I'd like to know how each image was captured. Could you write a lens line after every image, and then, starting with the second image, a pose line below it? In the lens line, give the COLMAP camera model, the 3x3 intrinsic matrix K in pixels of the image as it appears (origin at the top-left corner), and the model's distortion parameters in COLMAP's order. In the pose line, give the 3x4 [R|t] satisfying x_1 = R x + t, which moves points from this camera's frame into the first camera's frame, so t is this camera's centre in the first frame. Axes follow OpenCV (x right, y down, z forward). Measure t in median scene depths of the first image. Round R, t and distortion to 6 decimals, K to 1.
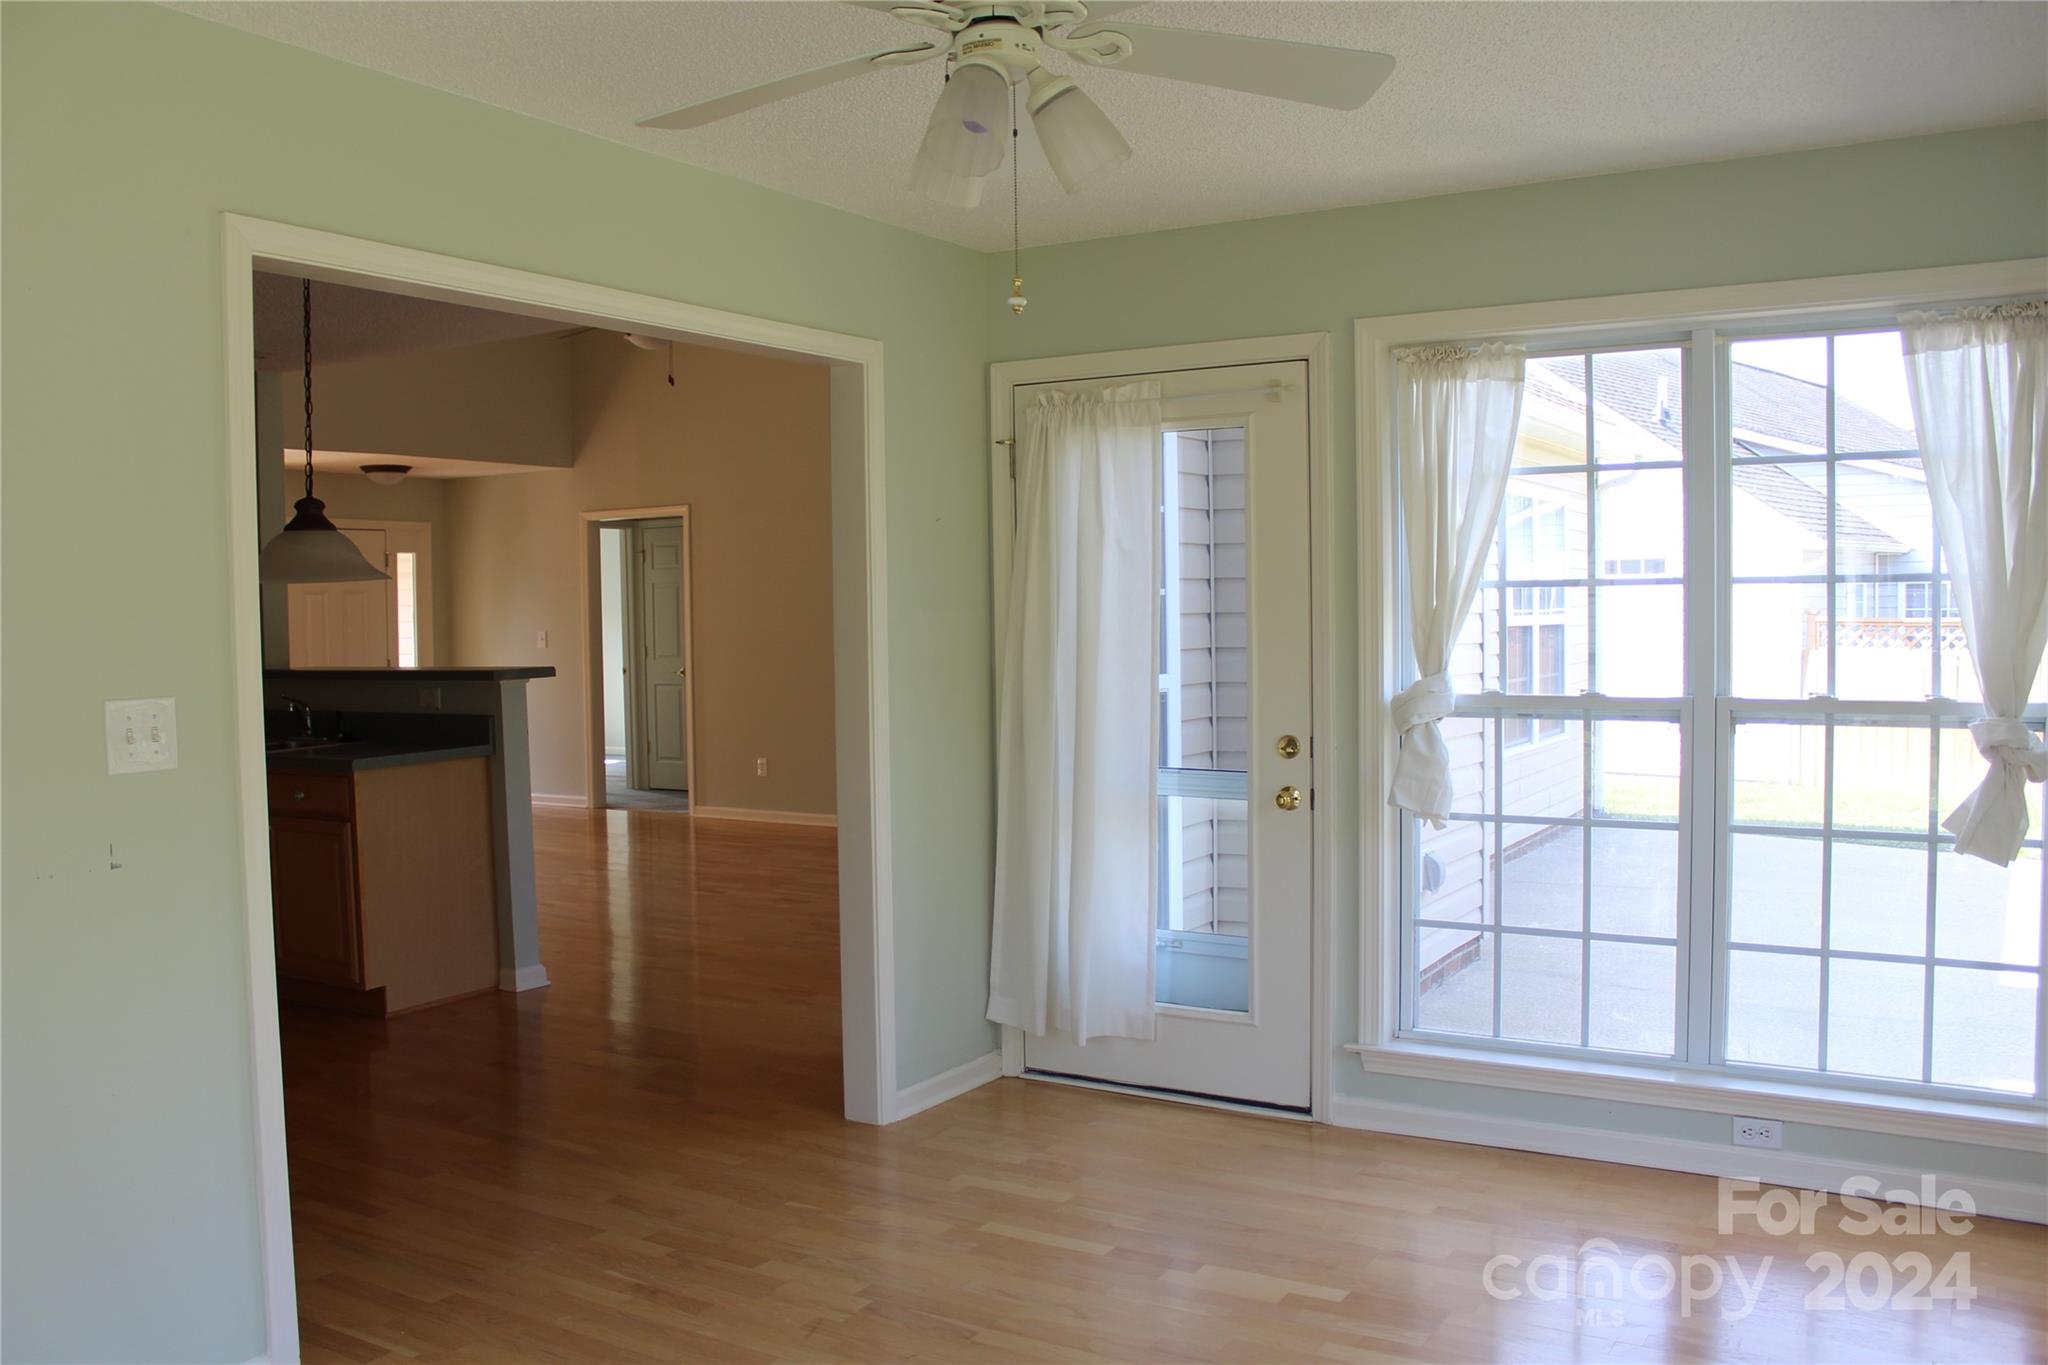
lens RADIAL K [[1687.0, 0, 1024.0], [0, 1687.0, 682.5], [0, 0, 1]] dist [-0.165541, 0.164927]
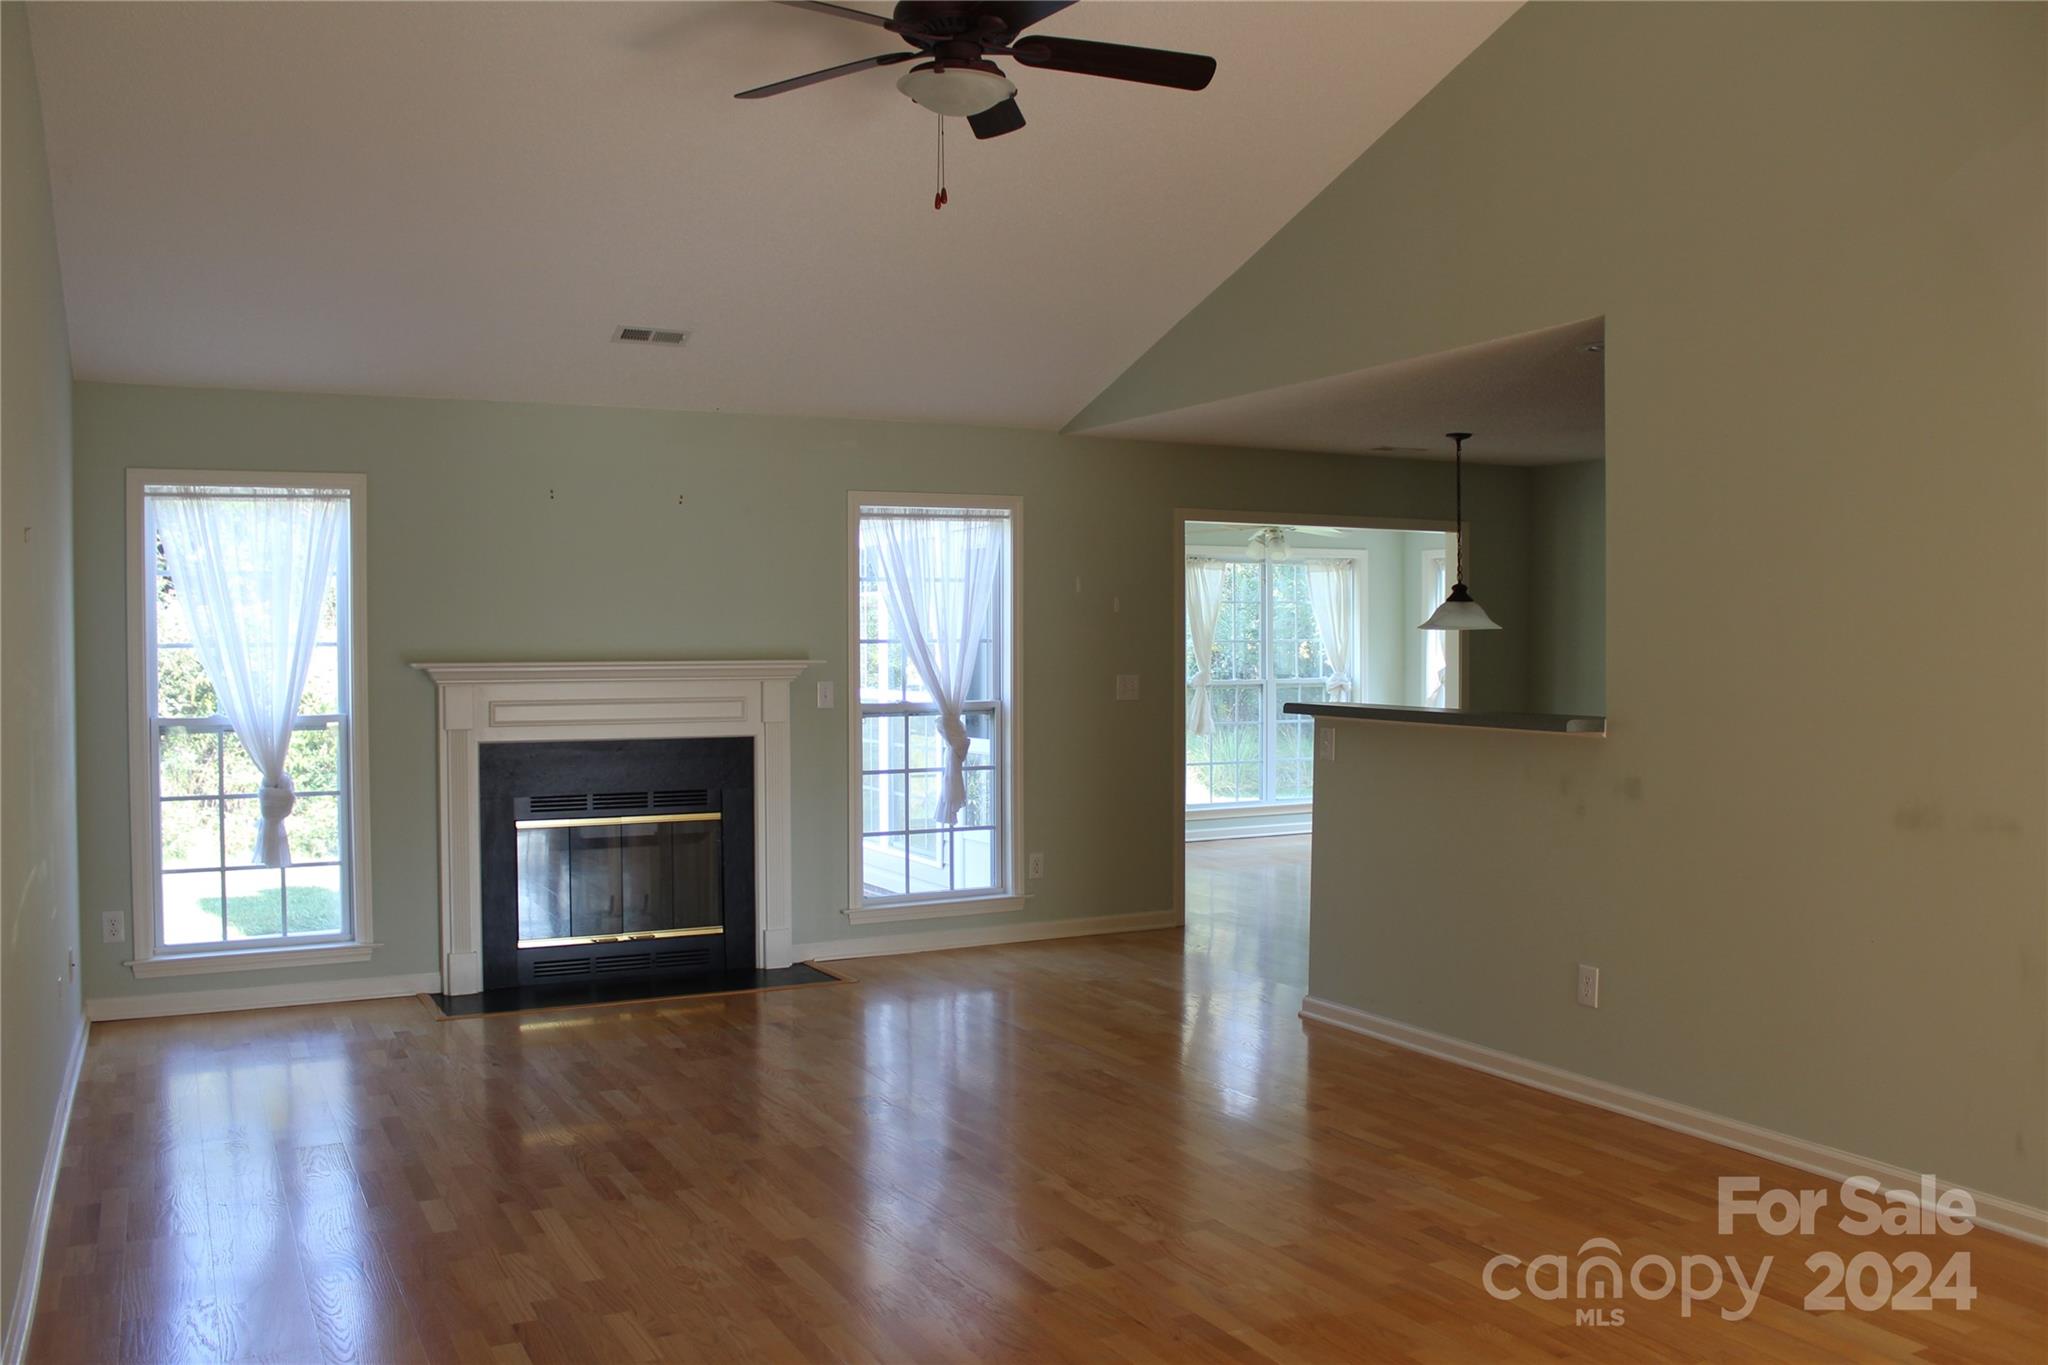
lens RADIAL K [[1687.0, 0, 1024.0], [0, 1687.0, 682.5], [0, 0, 1]] dist [-0.165541, 0.164927]
pose [[-0.856601, 0.006070, 0.515943, -0.370621], [0.041200, 0.997543, 0.056667, -0.046200], [-0.514331, 0.069798, -0.854747, 1.072372]]
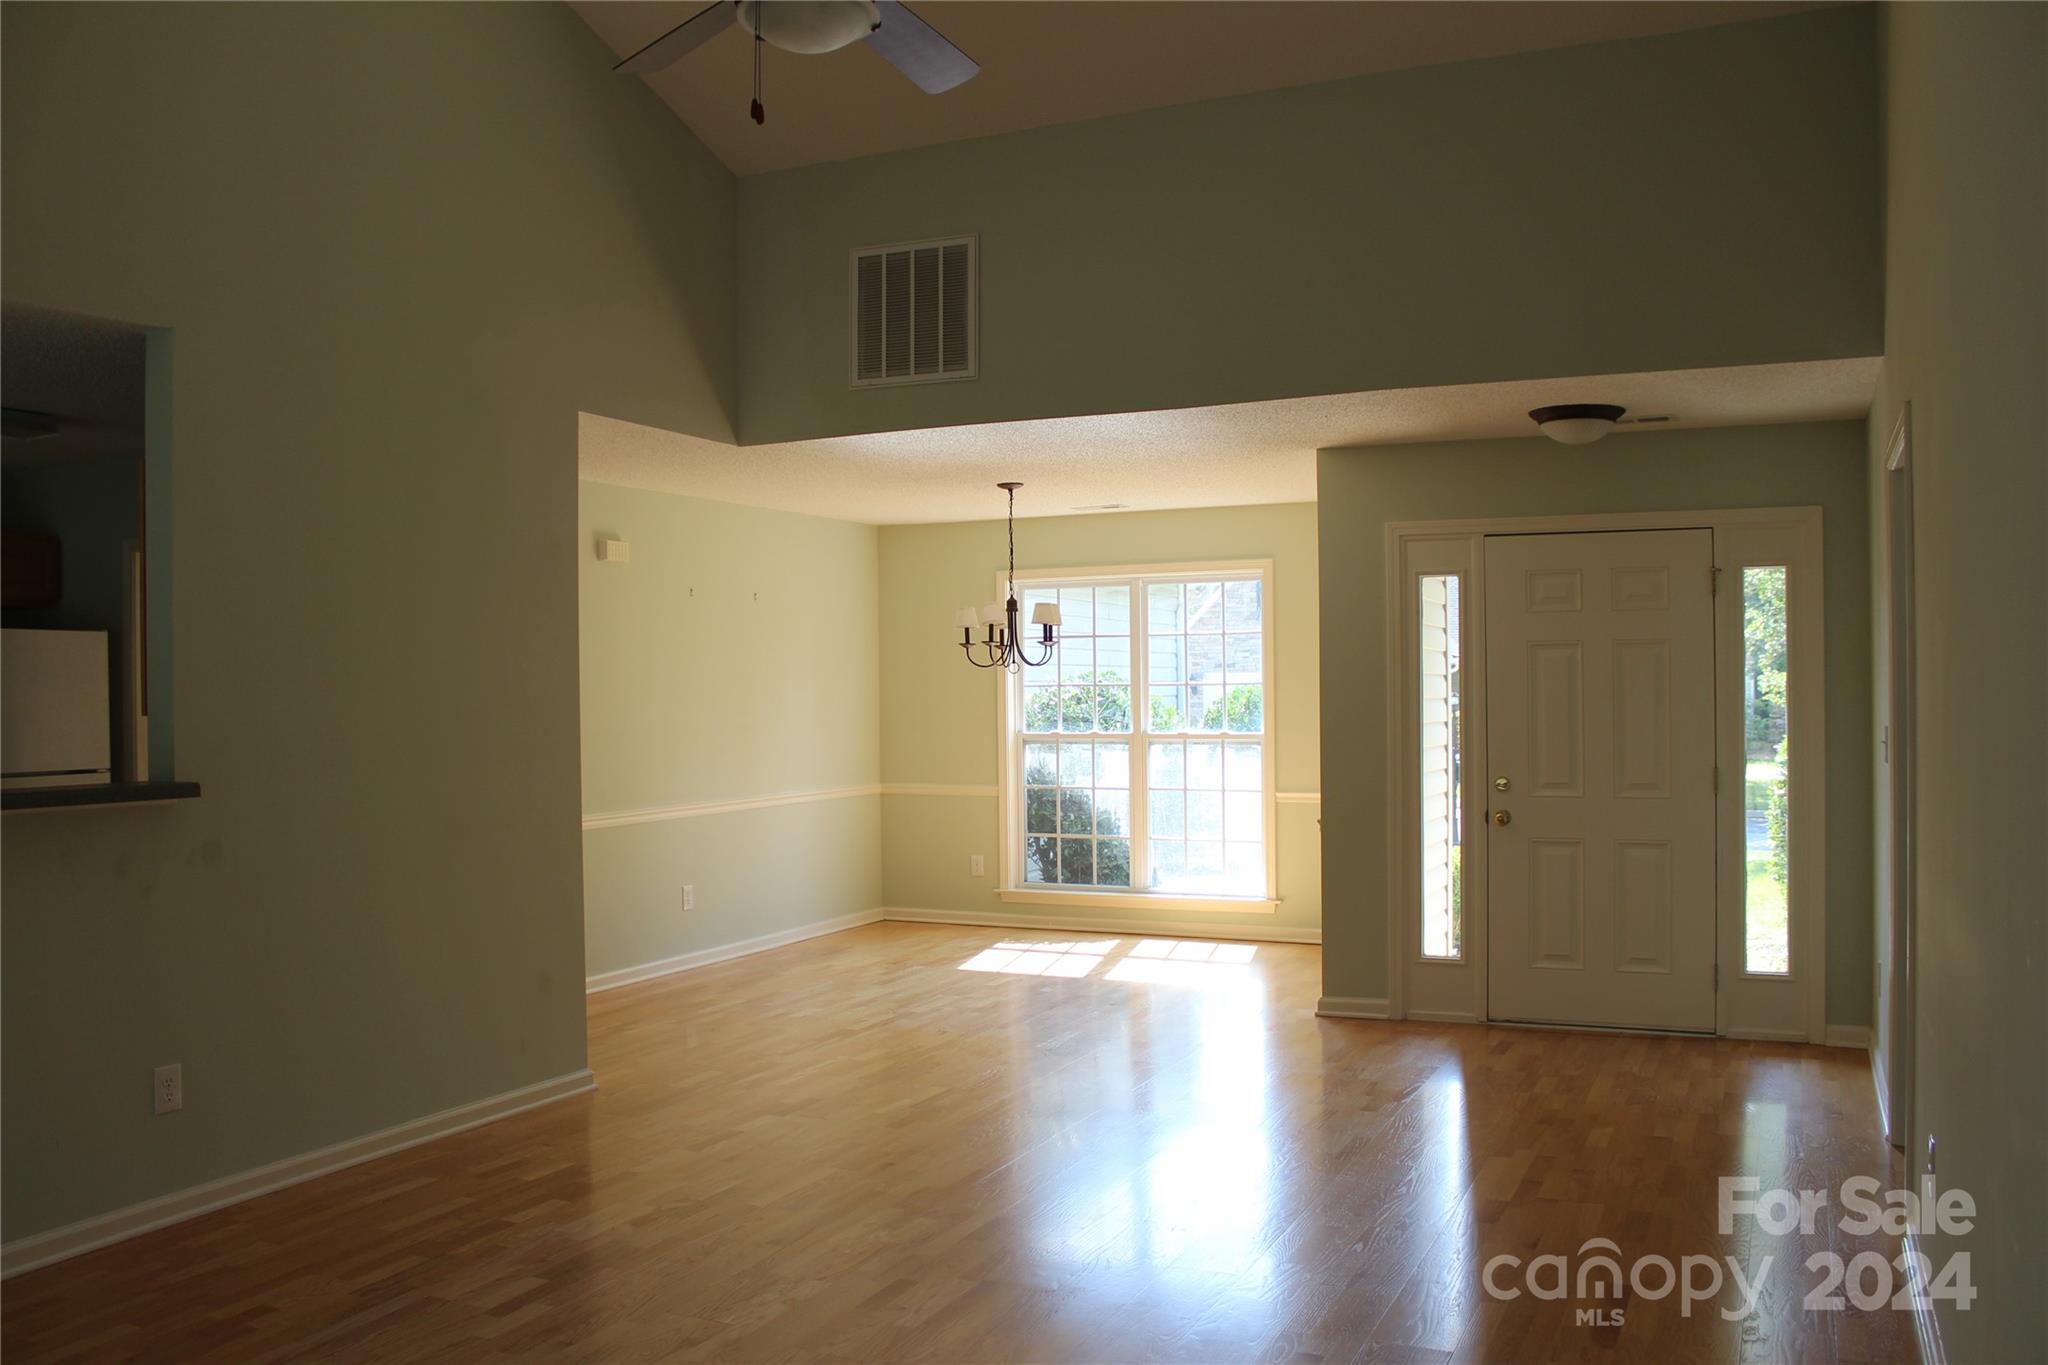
lens RADIAL K [[1687.0, 0, 1024.0], [0, 1687.0, 682.5], [0, 0, 1]] dist [-0.165541, 0.164927]
pose [[0.097005, 0.012464, -0.995206, 0.137753], [-0.039798, 0.999170, 0.008634, -0.039379], [0.994488, 0.038770, 0.097420, 0.771589]]
